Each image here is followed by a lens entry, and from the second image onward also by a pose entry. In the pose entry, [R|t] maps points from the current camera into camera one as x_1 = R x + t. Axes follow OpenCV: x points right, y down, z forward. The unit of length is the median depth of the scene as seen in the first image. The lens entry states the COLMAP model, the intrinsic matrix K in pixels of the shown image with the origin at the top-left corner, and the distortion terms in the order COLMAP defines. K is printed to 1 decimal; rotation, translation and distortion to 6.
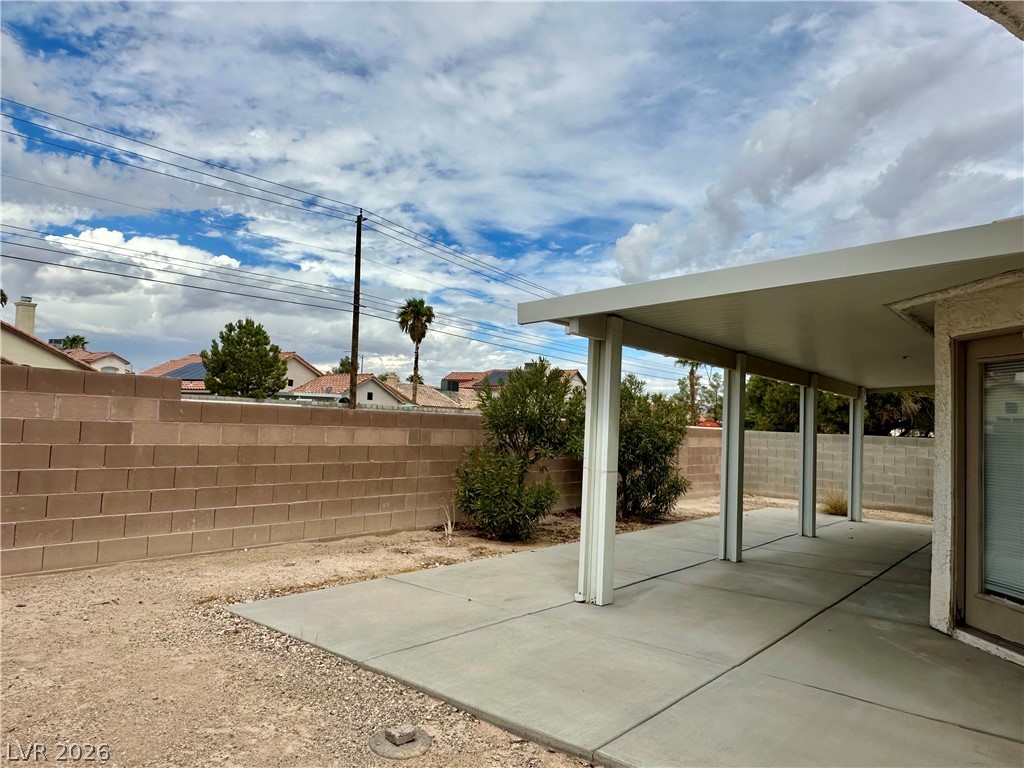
lens RADIAL K [[702.0, 0, 509.1], [0, 702.0, 390.0], [0, 0, 1]] dist [-0.003686, 0.000310]
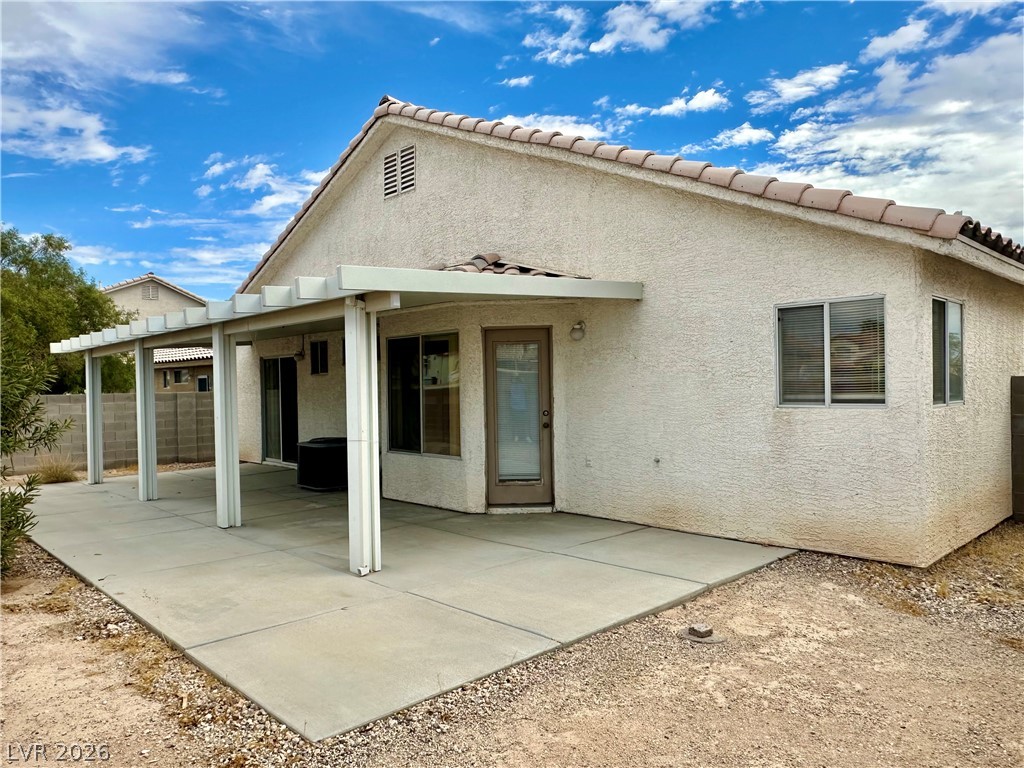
lens RADIAL K [[702.0, 0, 509.1], [0, 702.0, 390.0], [0, 0, 1]] dist [-0.003686, 0.000310]
pose [[0.122238, -0.051931, 0.991141, -0.319701], [-0.023249, 0.998206, 0.055168, -0.007762], [-0.992228, -0.029787, 0.120812, 0.257395]]
